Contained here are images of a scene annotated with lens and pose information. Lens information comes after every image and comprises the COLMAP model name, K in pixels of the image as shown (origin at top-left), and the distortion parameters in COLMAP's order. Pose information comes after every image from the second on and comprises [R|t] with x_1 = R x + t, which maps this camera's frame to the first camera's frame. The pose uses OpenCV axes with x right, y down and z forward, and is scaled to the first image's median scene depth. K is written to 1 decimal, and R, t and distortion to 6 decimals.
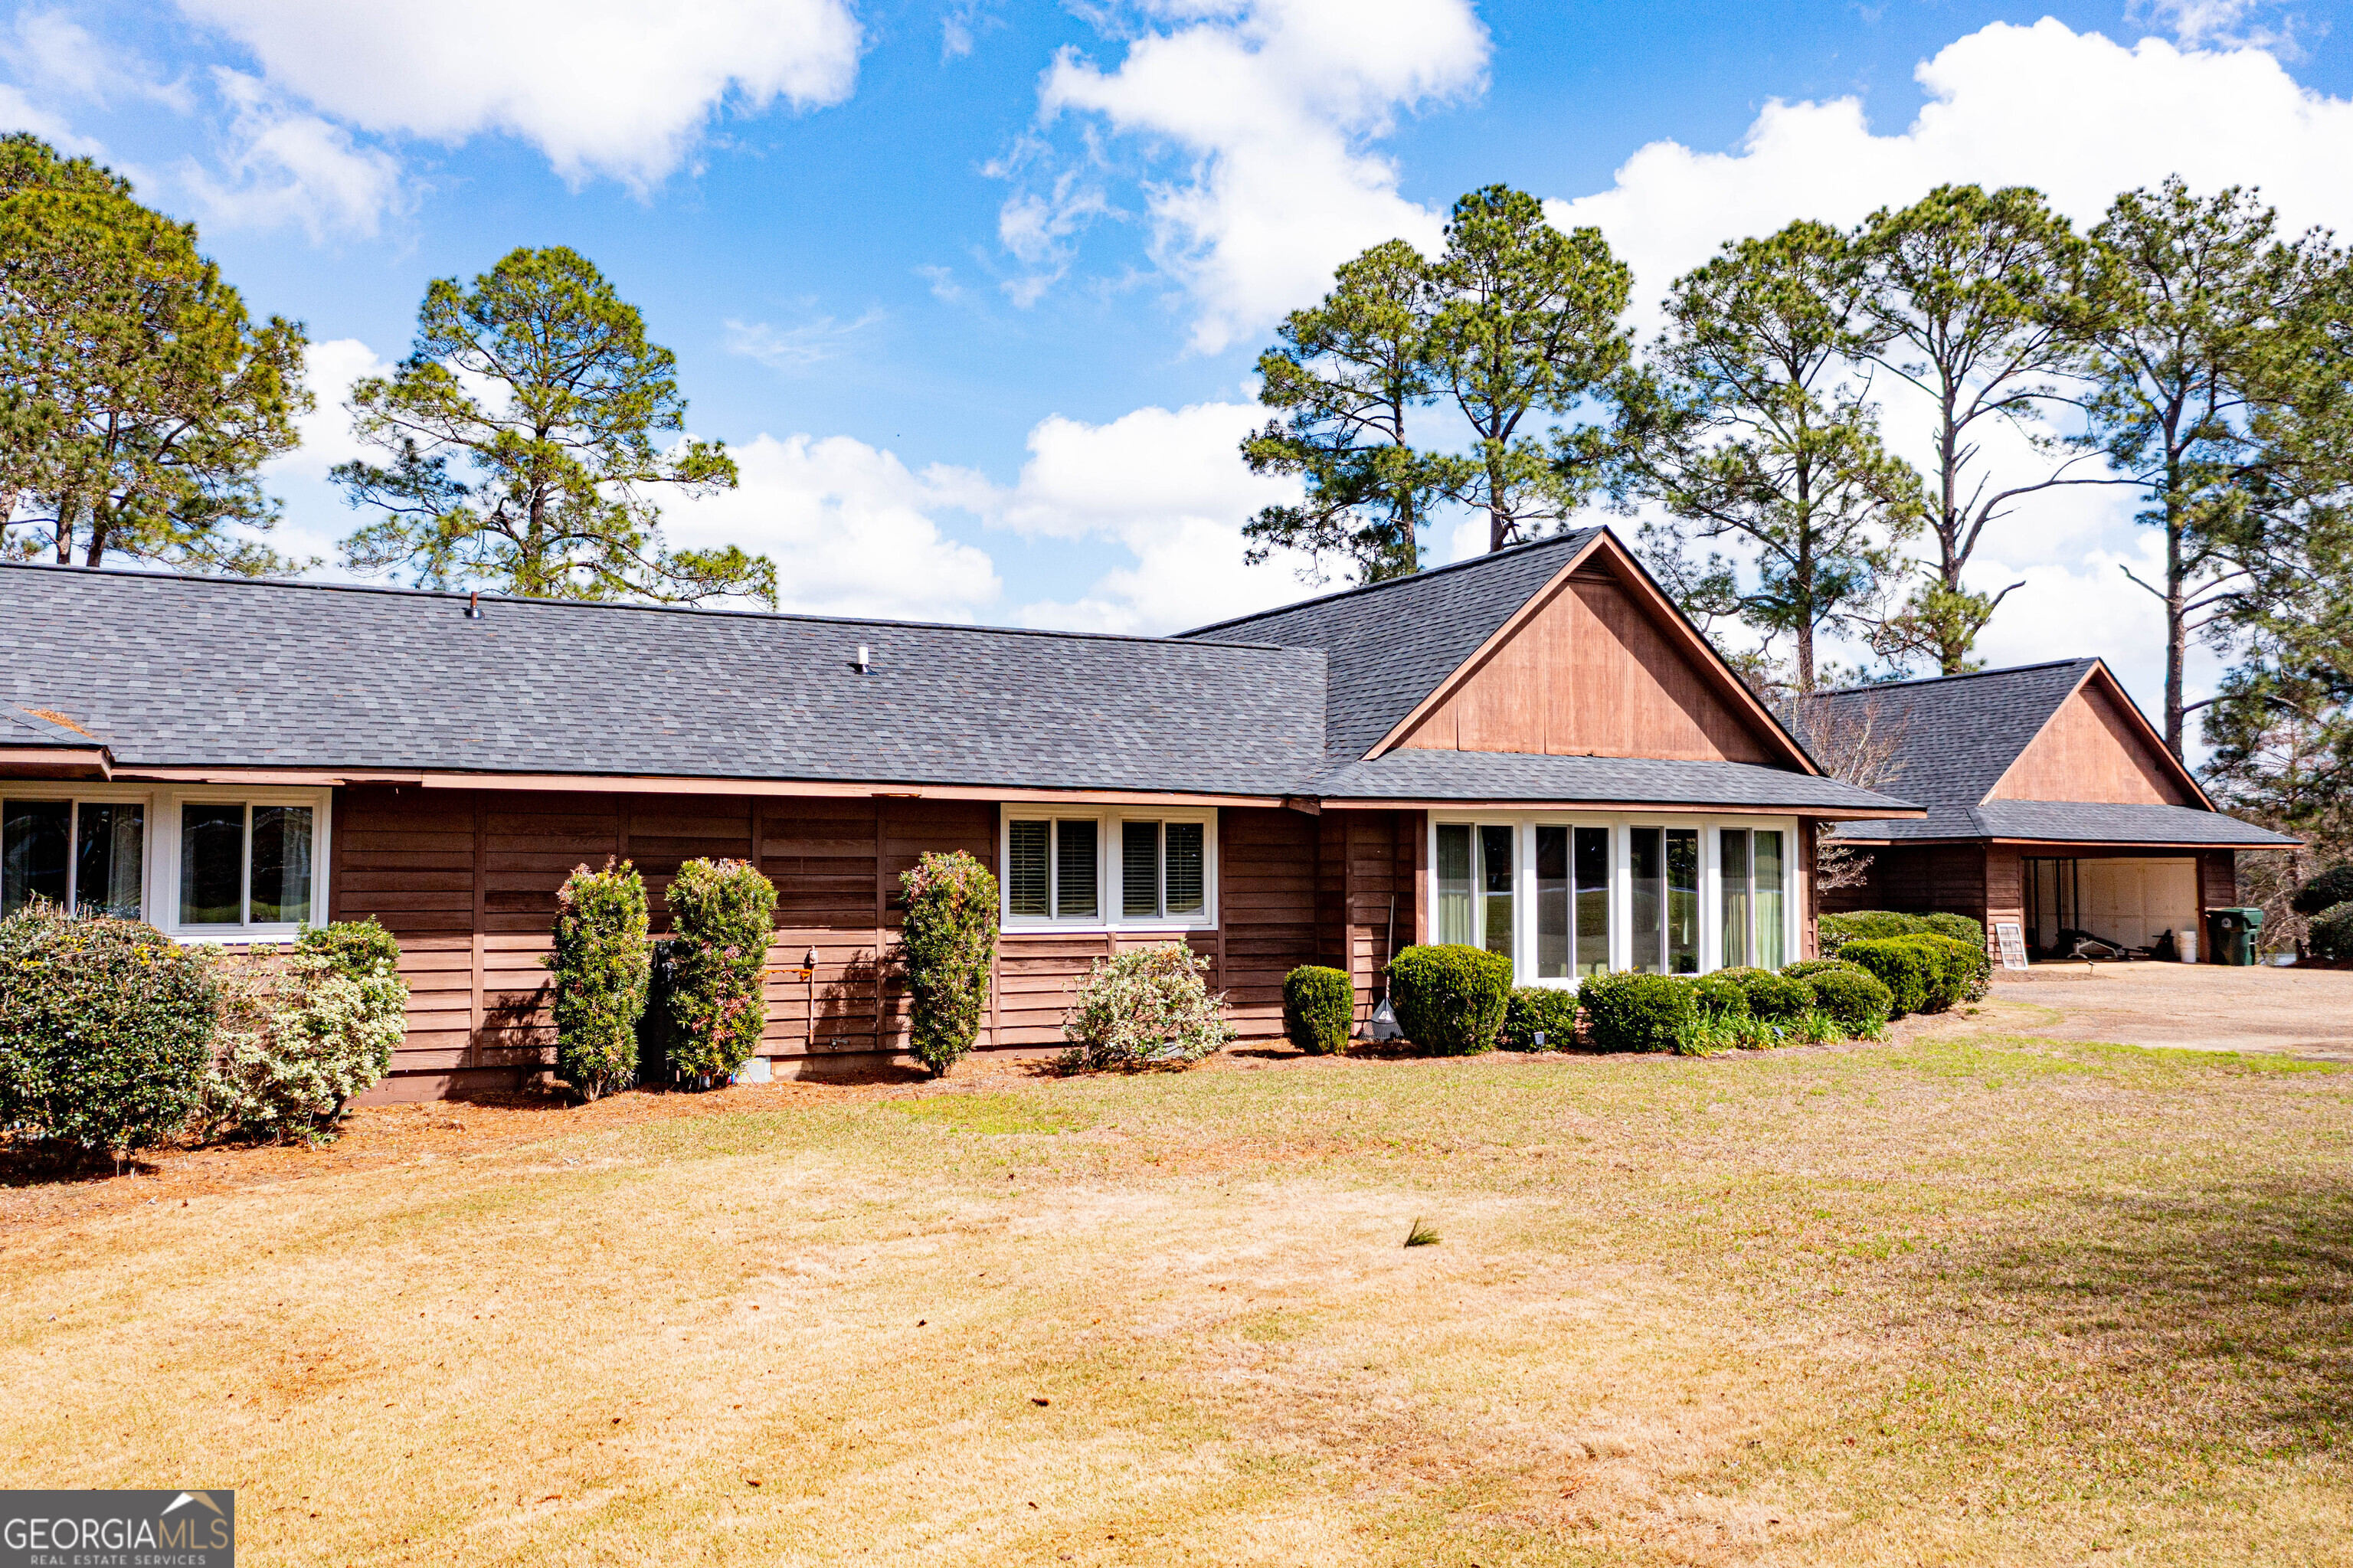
lens RADIAL K [[1827.6, 0, 1165.7], [0, 1827.6, 790.3], [0, 0, 1]] dist [-0.002793, 0.016699]
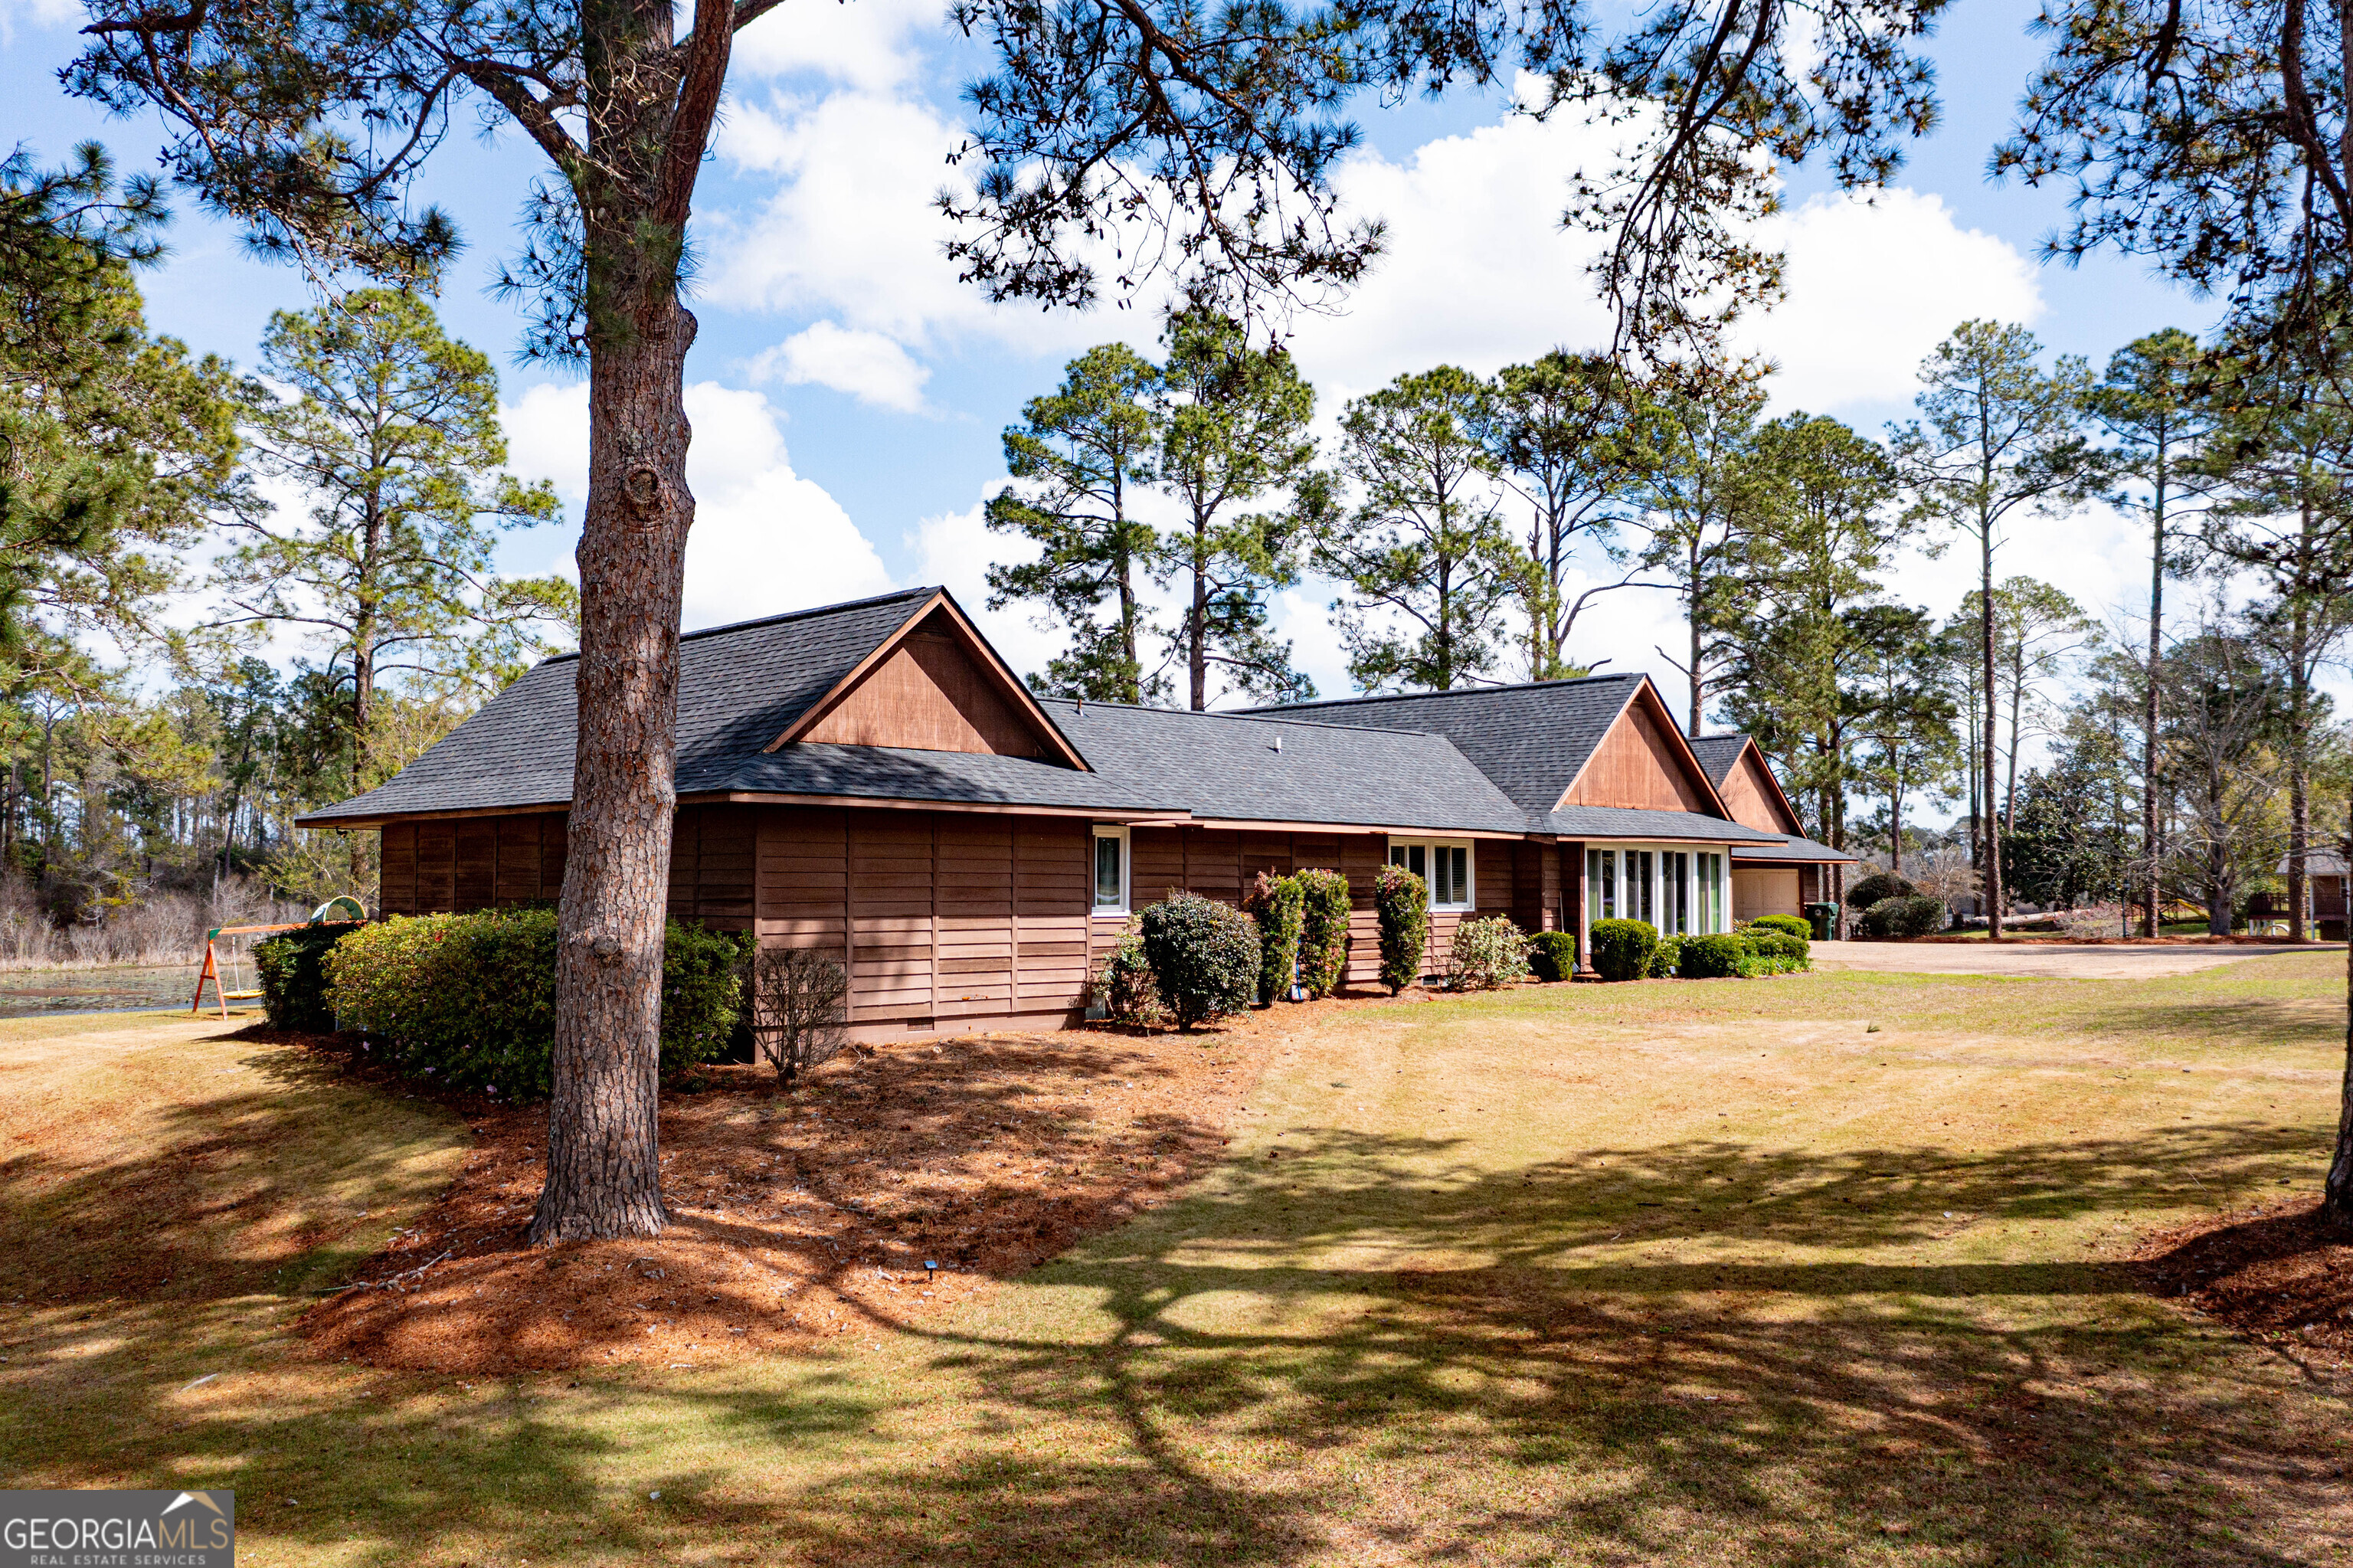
lens RADIAL K [[1827.6, 0, 1179.5], [0, 1827.6, 788.1], [0, 0, 1]] dist [-0.002793, 0.016699]
pose [[0.950211, 0.017226, 0.311129, -0.664703], [-0.015832, 0.999850, -0.007005, -0.018438], [-0.311203, 0.001730, 0.950342, -0.452456]]
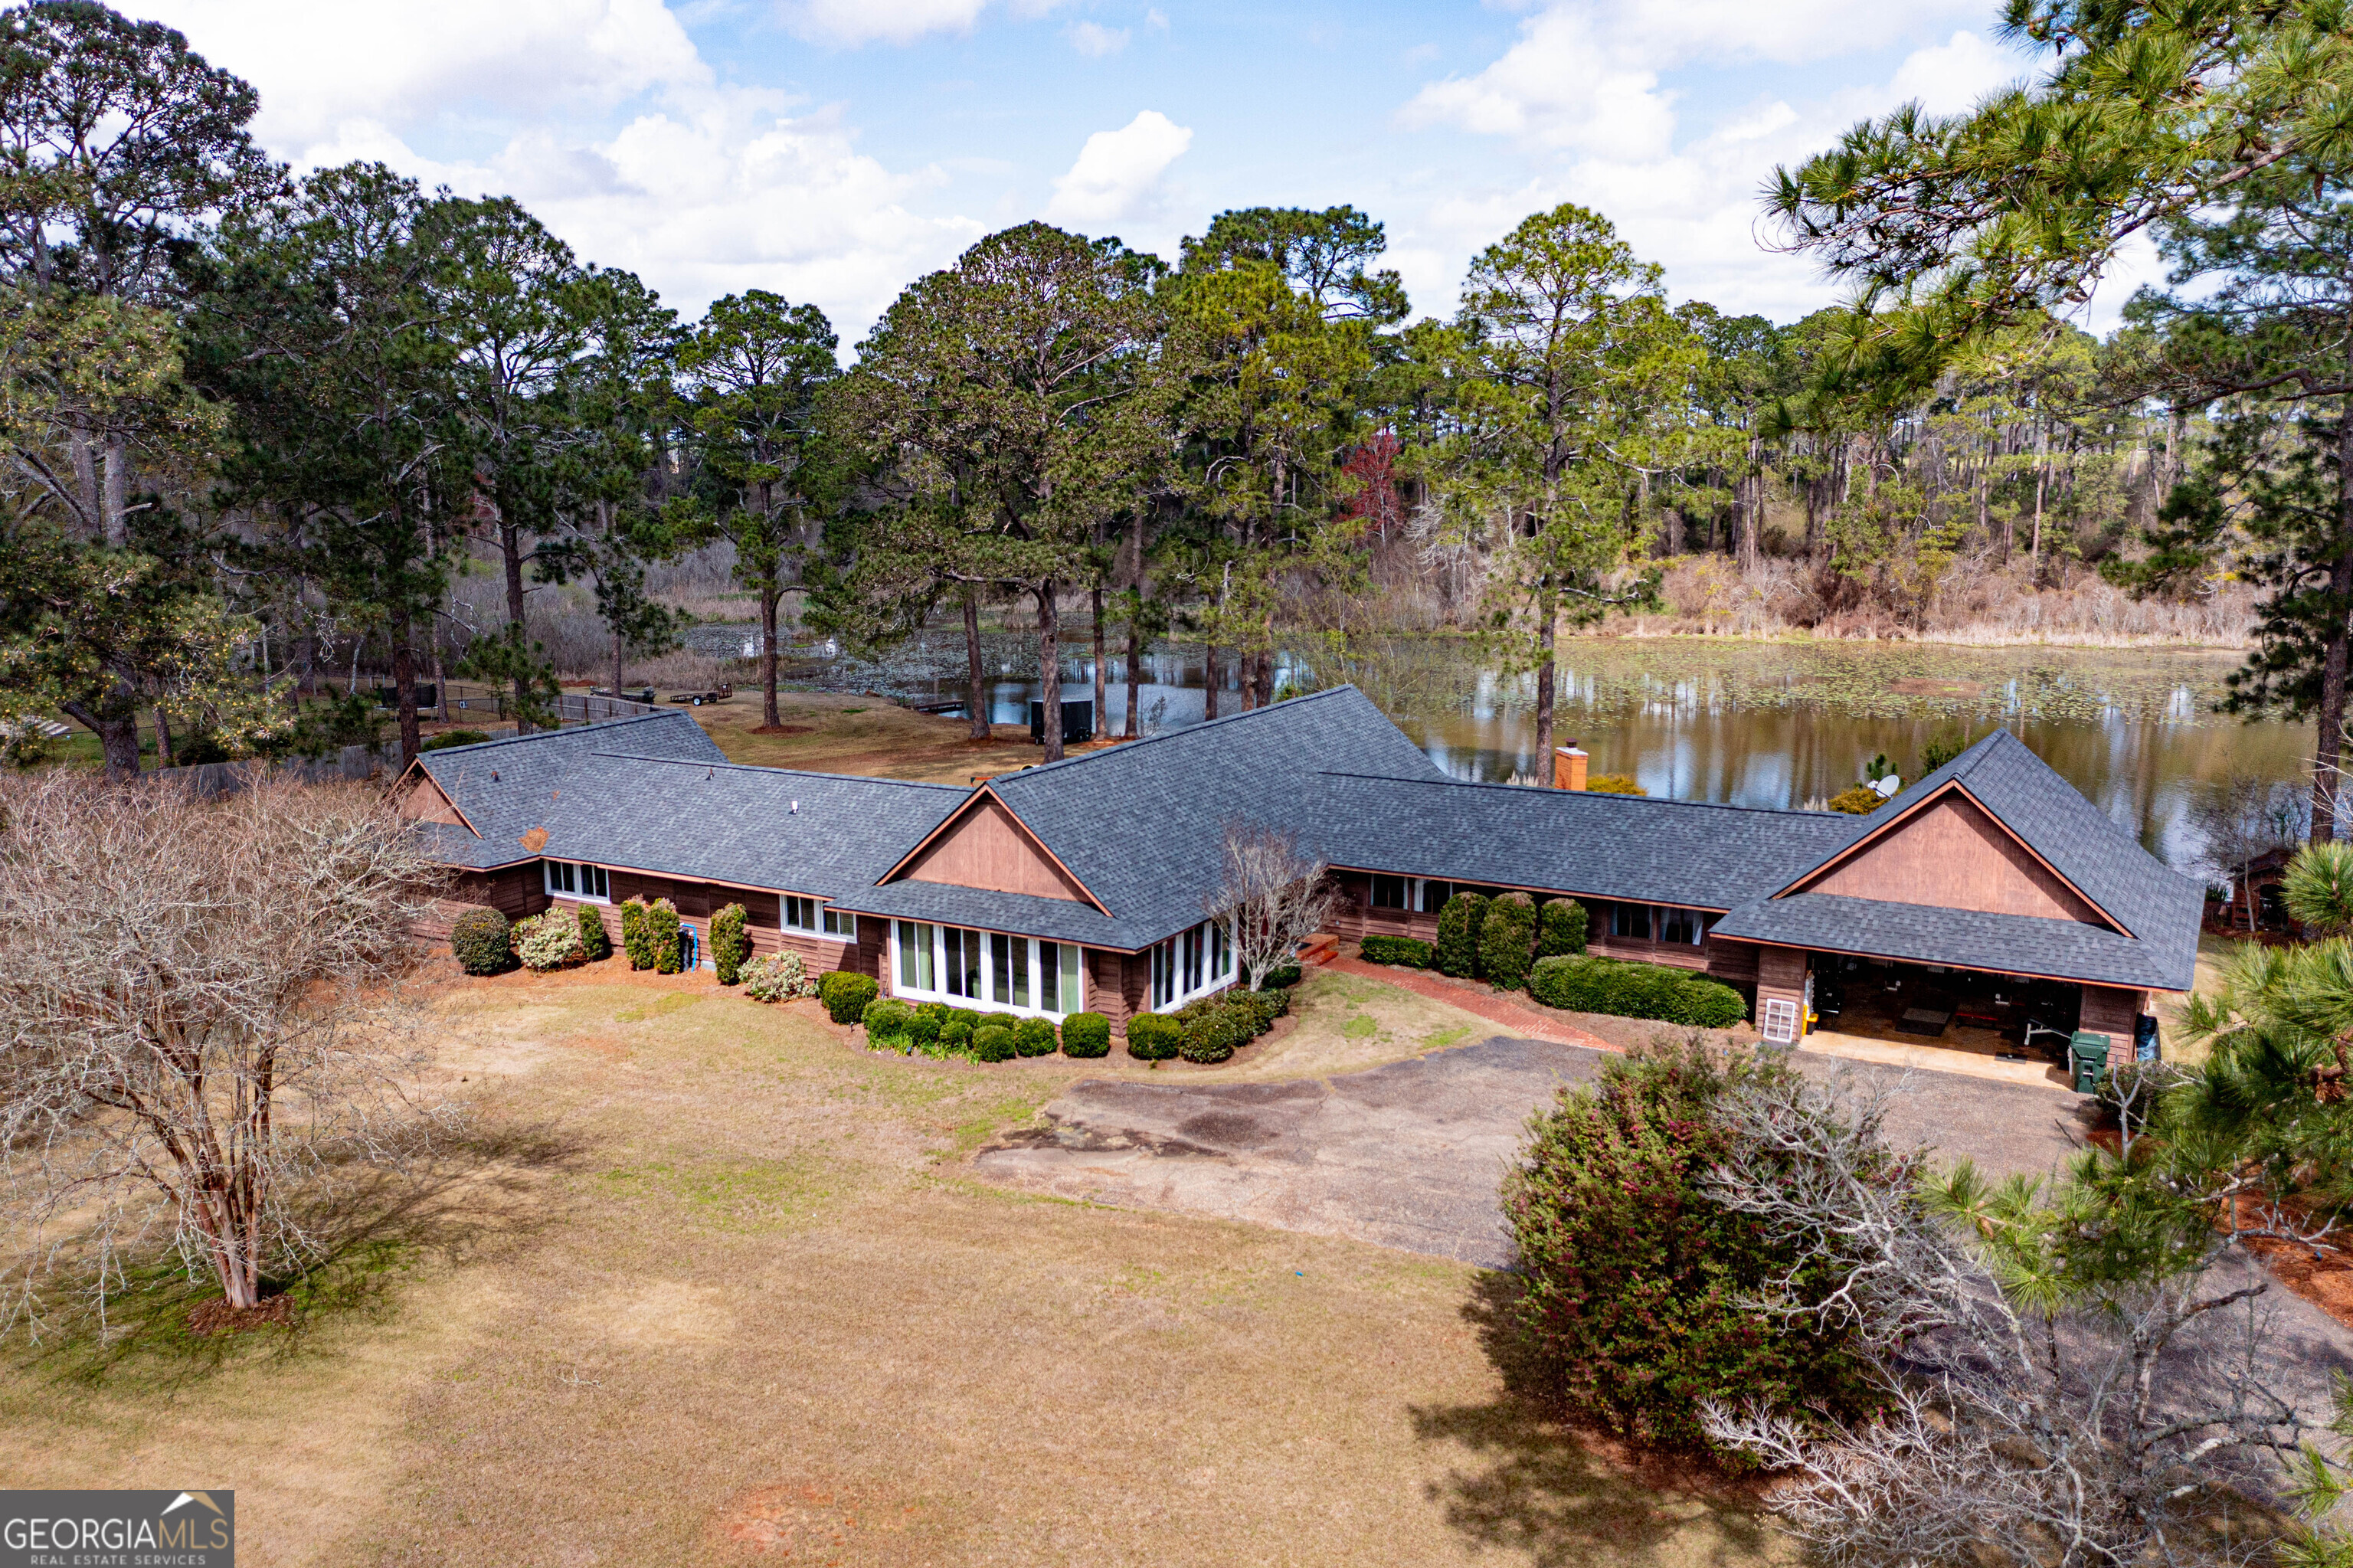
lens RADIAL K [[1827.6, 0, 1187.0], [0, 1827.6, 771.5], [0, 0, 1]] dist [-0.002793, 0.016699]
pose [[0.547971, 0.137212, -0.825167, 1.928456], [0.049198, 0.979461, 0.195539, -0.515732], [0.835049, -0.147746, 0.529966, 0.118068]]
